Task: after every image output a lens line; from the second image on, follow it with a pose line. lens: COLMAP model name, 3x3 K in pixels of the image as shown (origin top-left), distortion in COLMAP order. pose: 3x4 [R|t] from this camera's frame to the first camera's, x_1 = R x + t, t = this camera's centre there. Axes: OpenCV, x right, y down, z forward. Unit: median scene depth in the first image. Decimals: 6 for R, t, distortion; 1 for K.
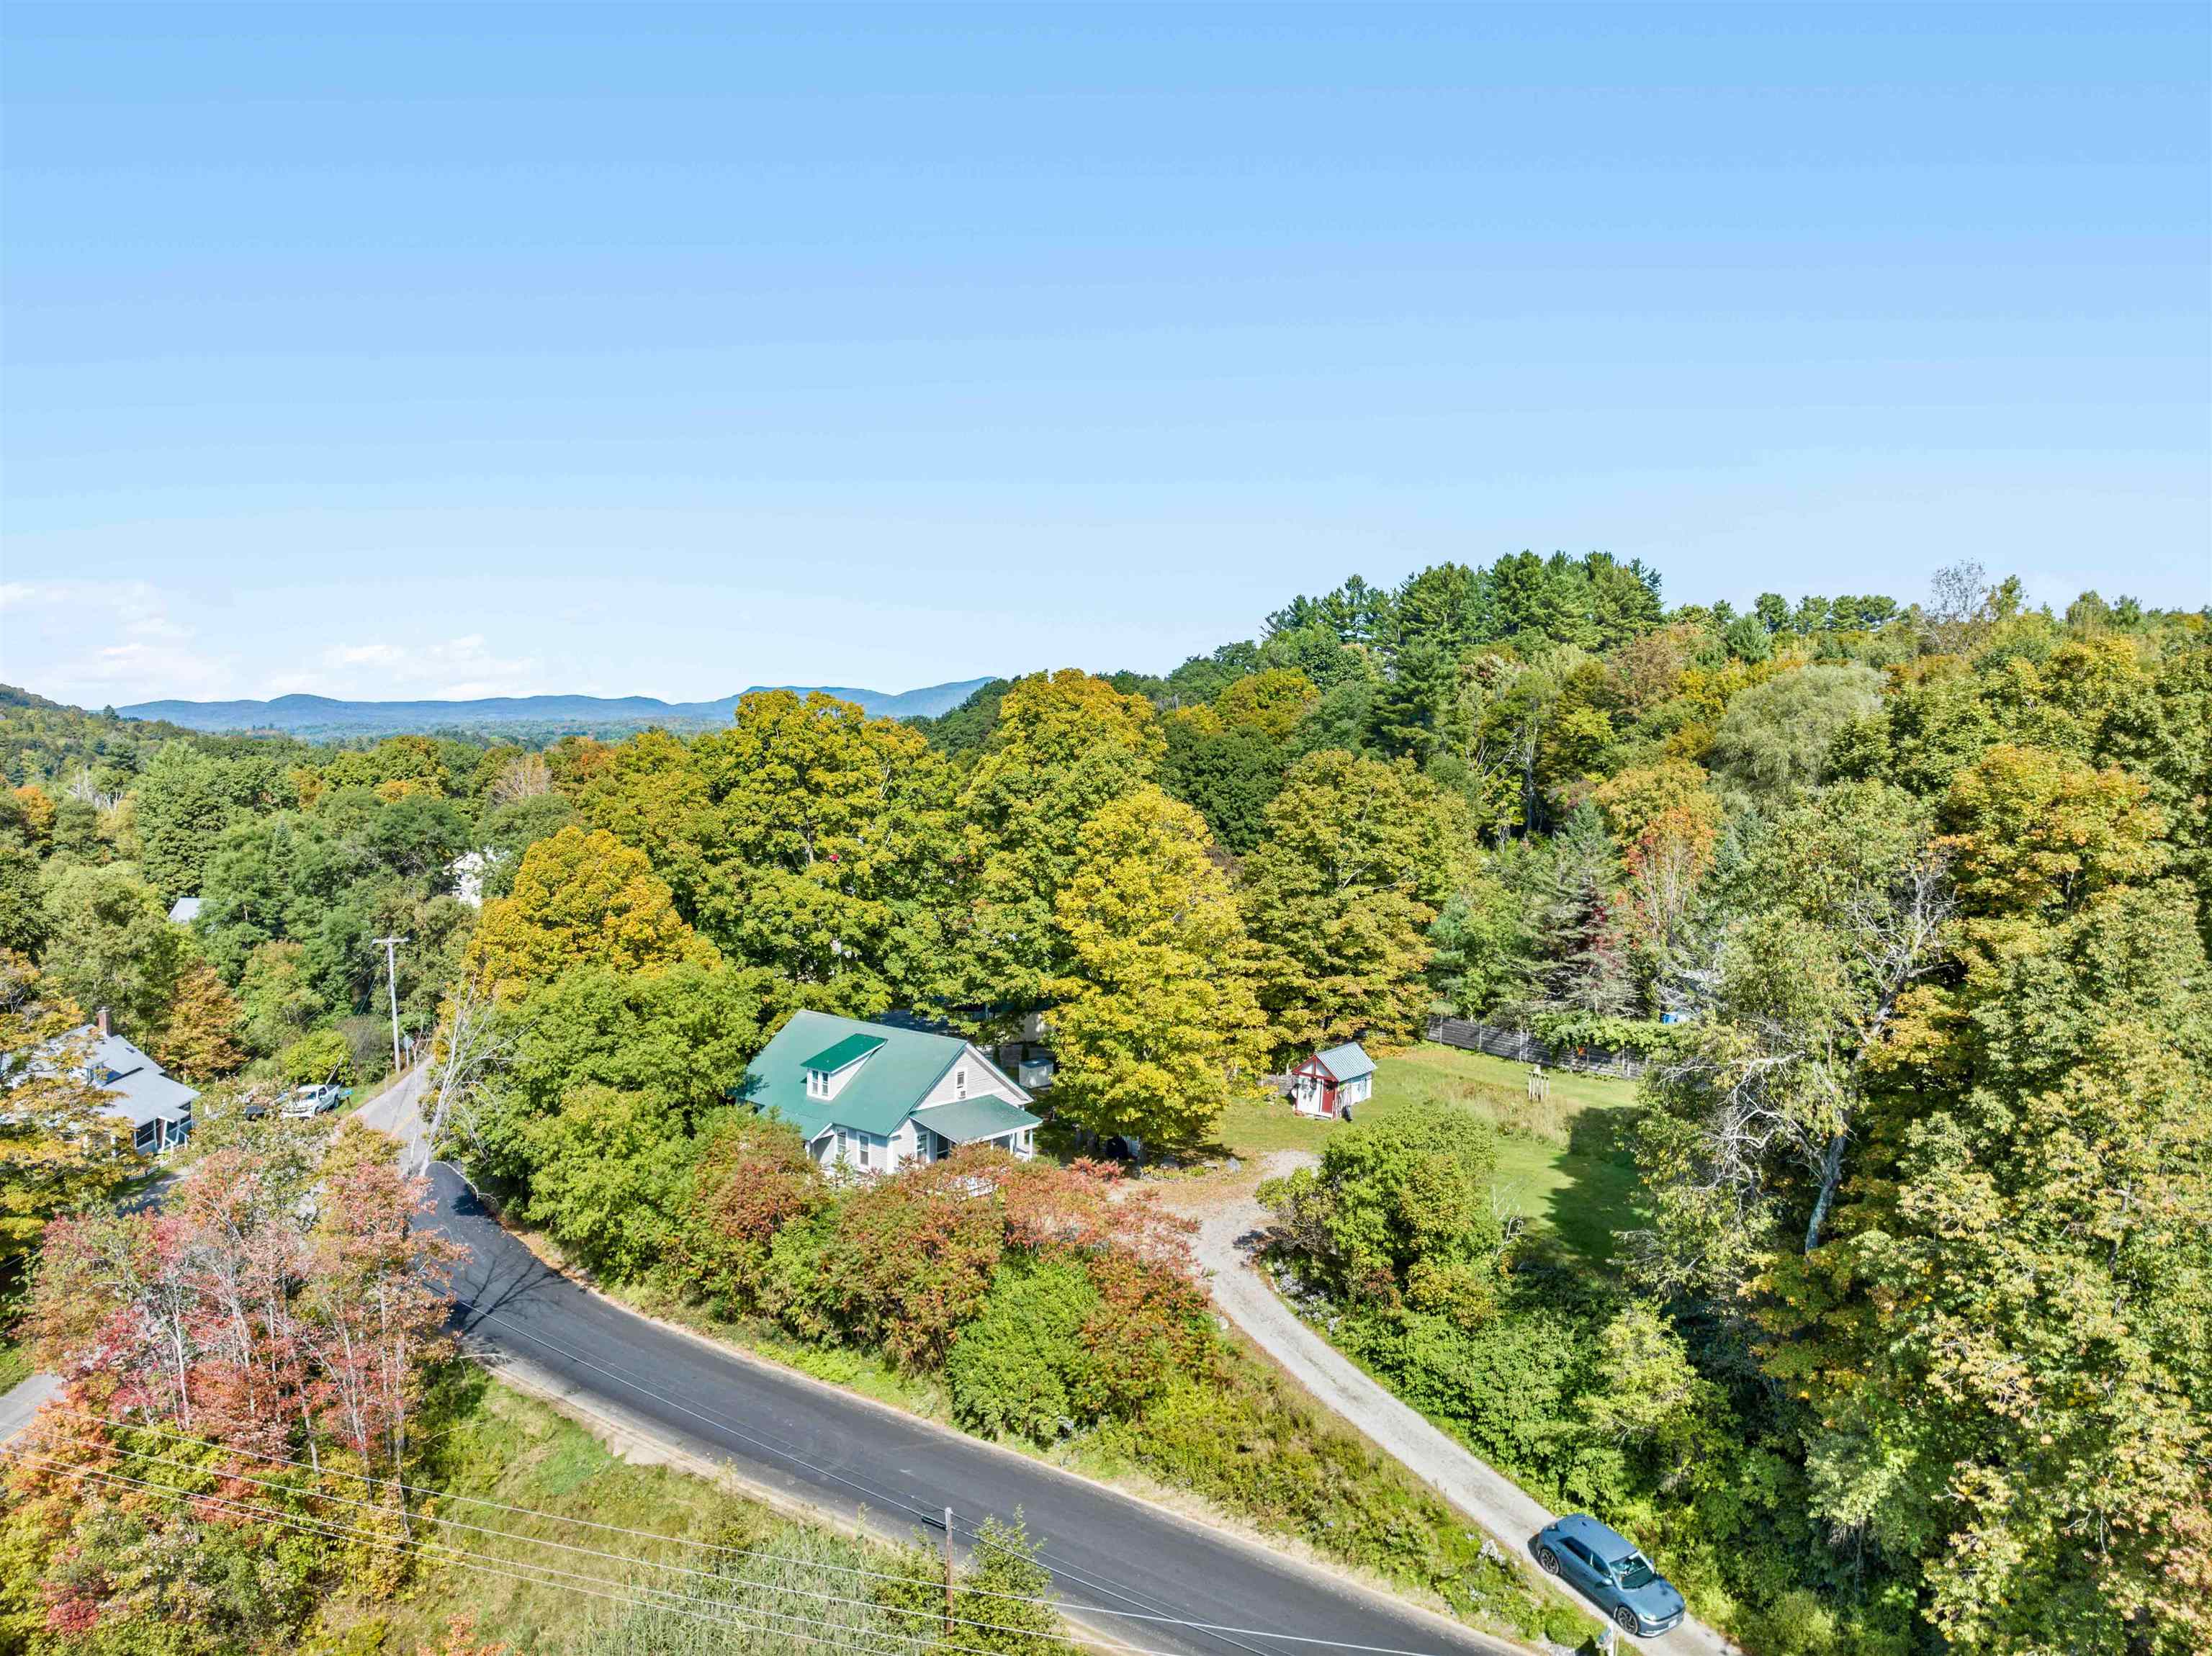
lens RADIAL K [[1688.1, 0, 1106.0], [0, 1688.1, 828.0], [0, 0, 1]] dist [0.001743, 0.001342]
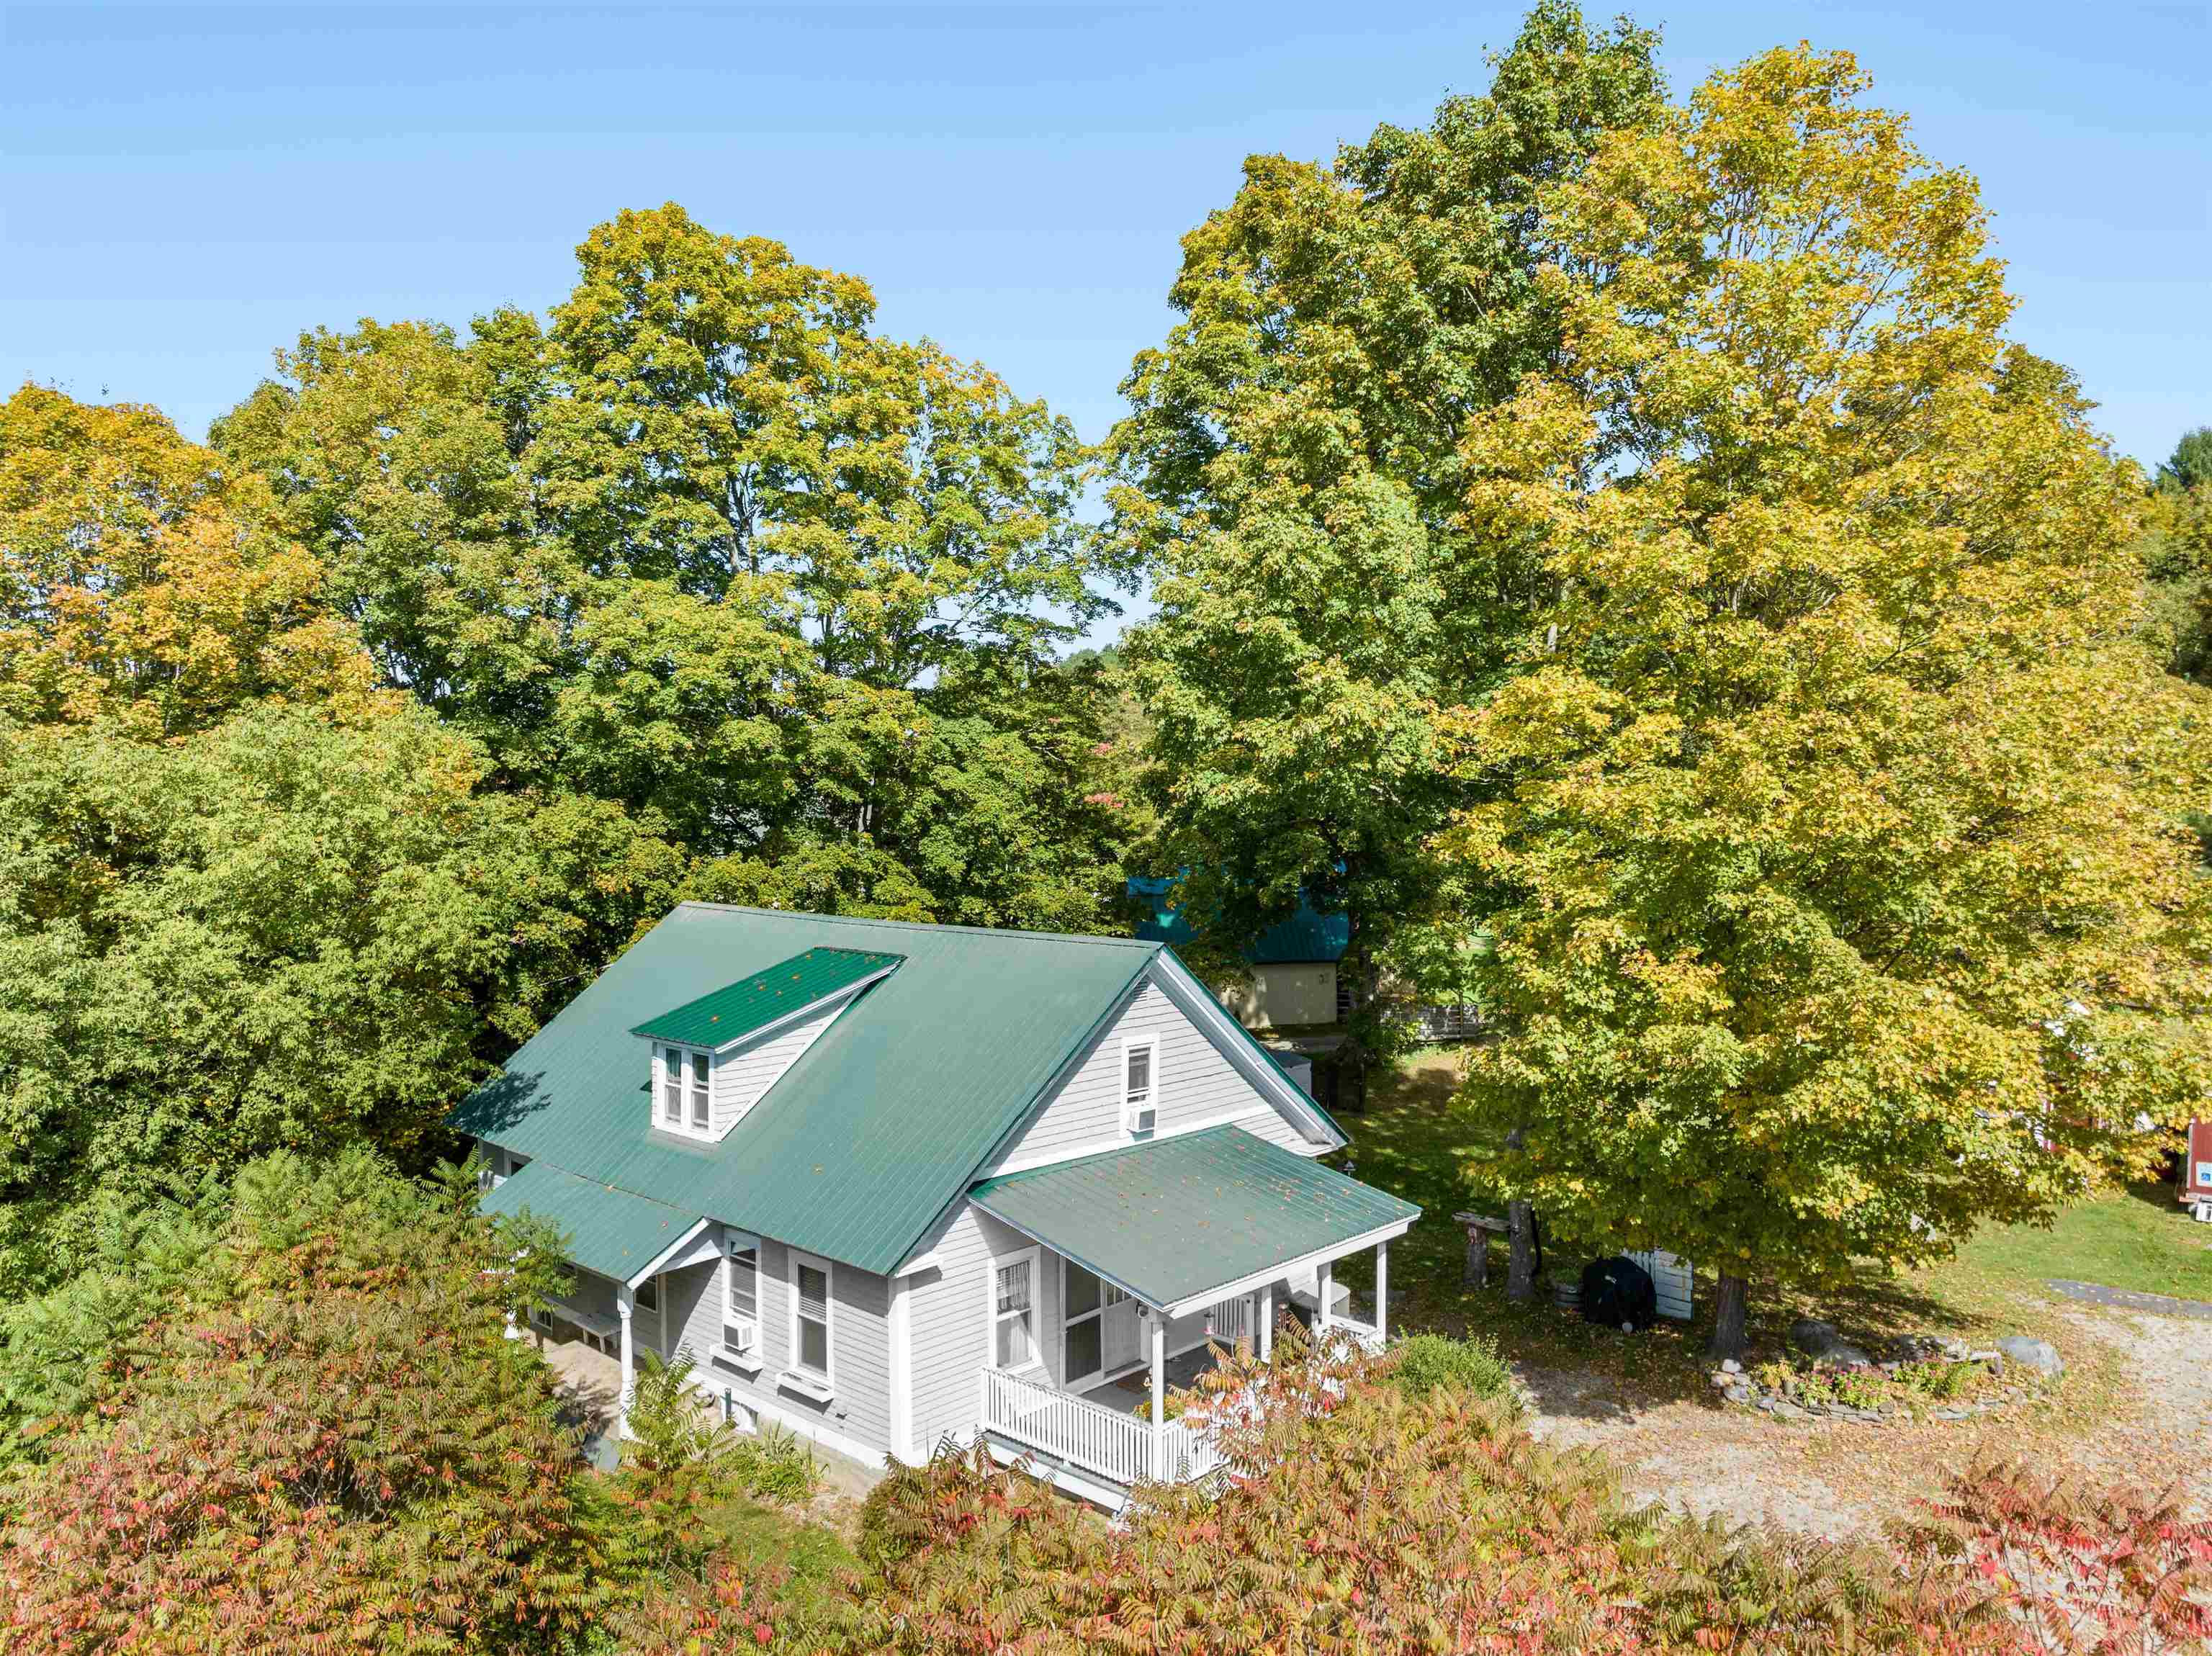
lens RADIAL K [[1577.9, 0, 1094.6], [0, 1577.9, 805.1], [0, 0, 1]] dist [-0.014197, 0.001066]
pose [[0.998912, -0.014268, -0.044407, -0.068117], [0.011665, 0.998230, -0.058321, 0.099128], [0.045161, 0.057739, 0.997310, 0.602351]]
